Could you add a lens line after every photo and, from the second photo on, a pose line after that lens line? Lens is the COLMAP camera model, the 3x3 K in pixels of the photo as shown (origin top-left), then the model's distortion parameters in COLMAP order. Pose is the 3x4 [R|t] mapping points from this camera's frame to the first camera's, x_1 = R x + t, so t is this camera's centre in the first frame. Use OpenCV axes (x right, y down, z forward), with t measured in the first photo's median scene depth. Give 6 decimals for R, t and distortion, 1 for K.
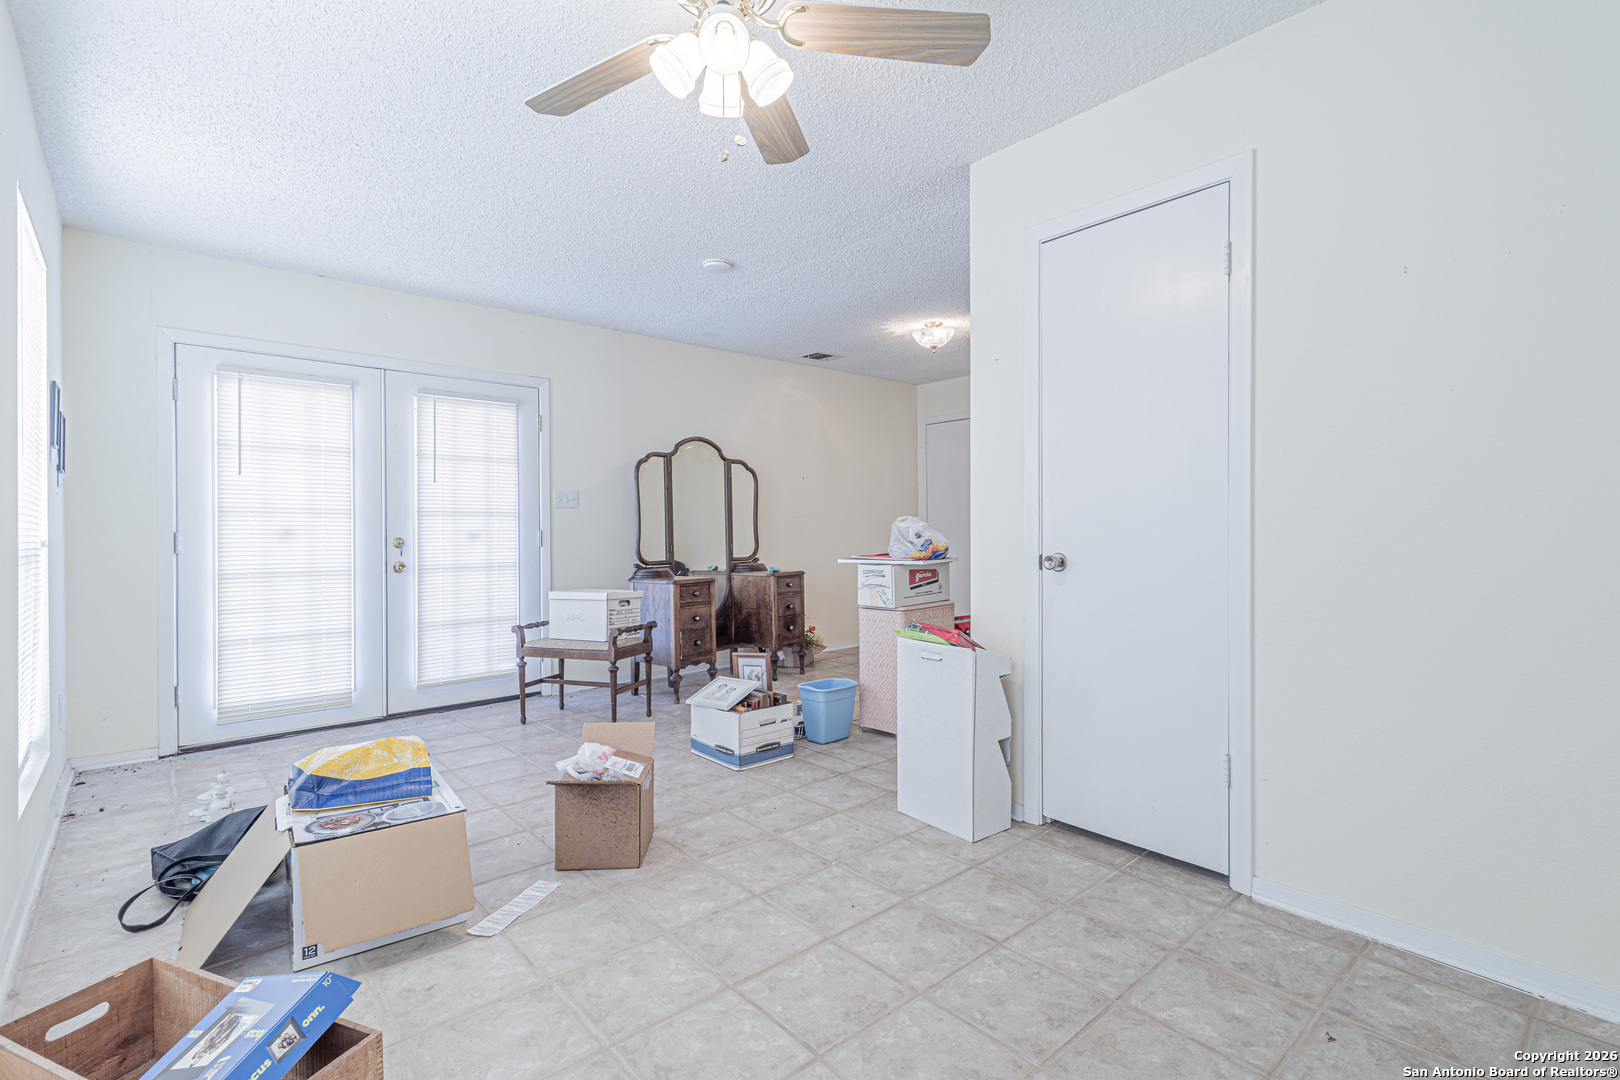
lens RADIAL K [[753.9, 0, 811.8], [0, 753.9, 539.5], [0, 0, 1]] dist [0.008429, 0.000897]
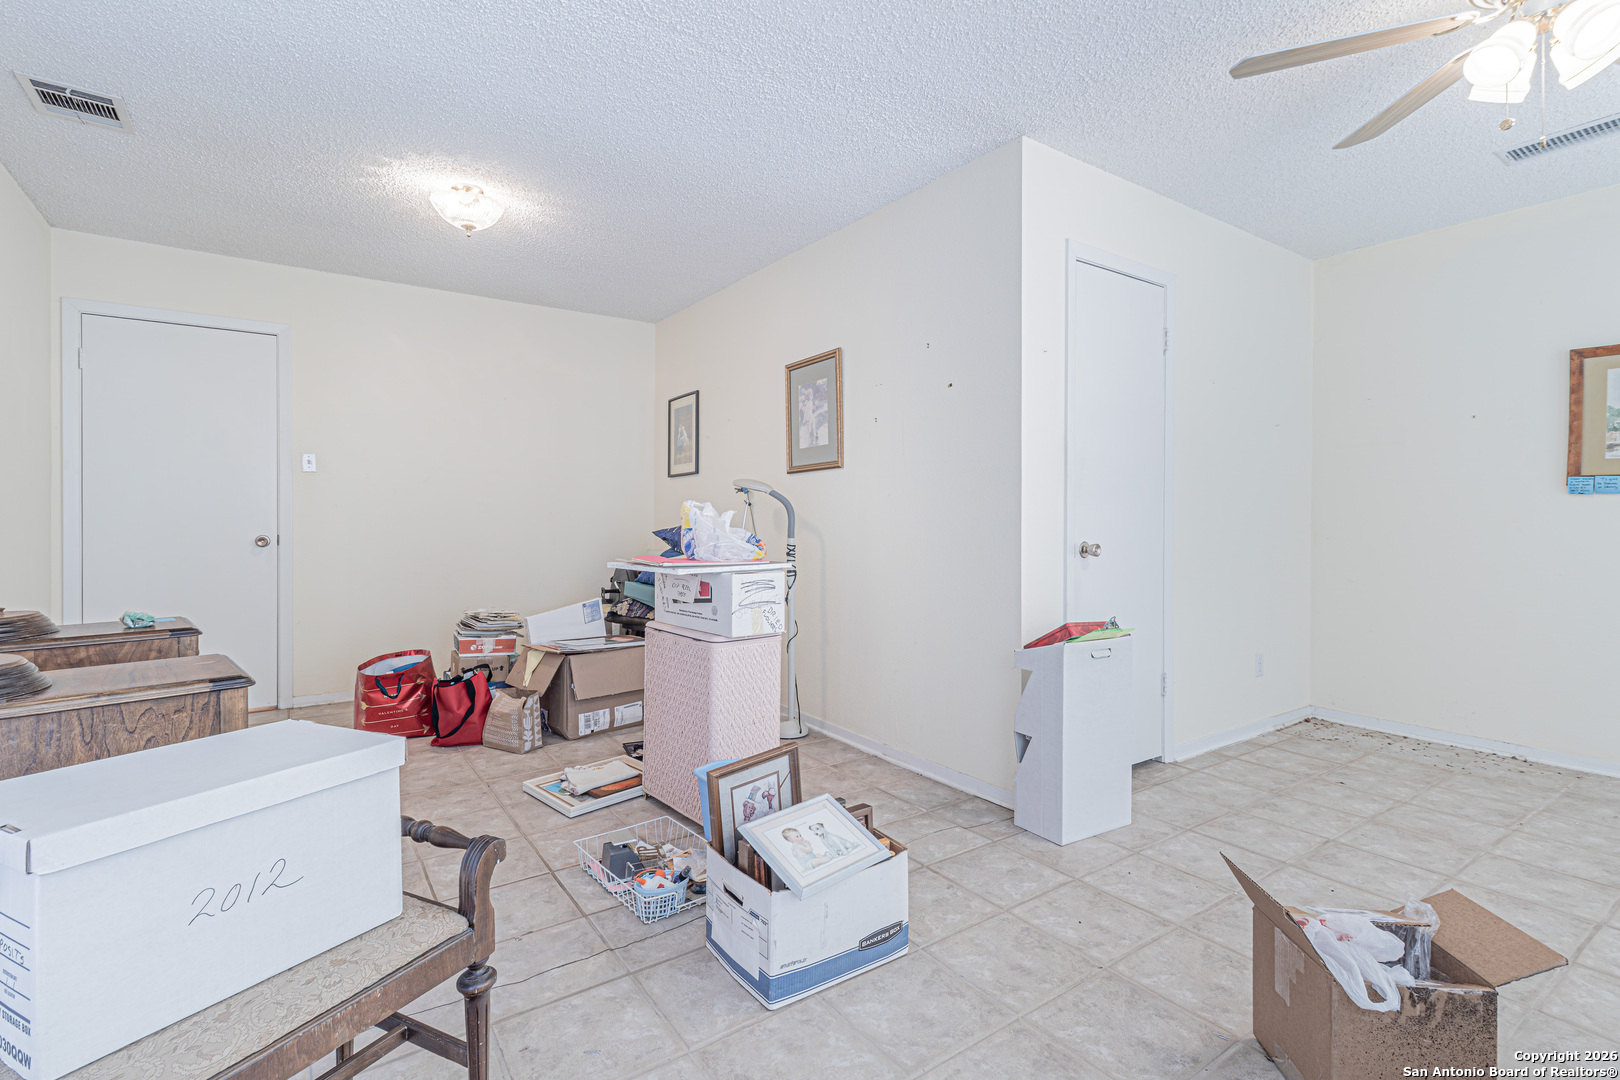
lens RADIAL K [[753.9, 0, 813.1], [0, 753.9, 528.8], [0, 0, 1]] dist [0.008429, 0.000897]
pose [[0.105670, -0.001470, 0.994400, -0.958503], [0.011109, 0.999938, 0.000297, -0.007856], [-0.994339, 0.011015, 0.105680, 1.467504]]
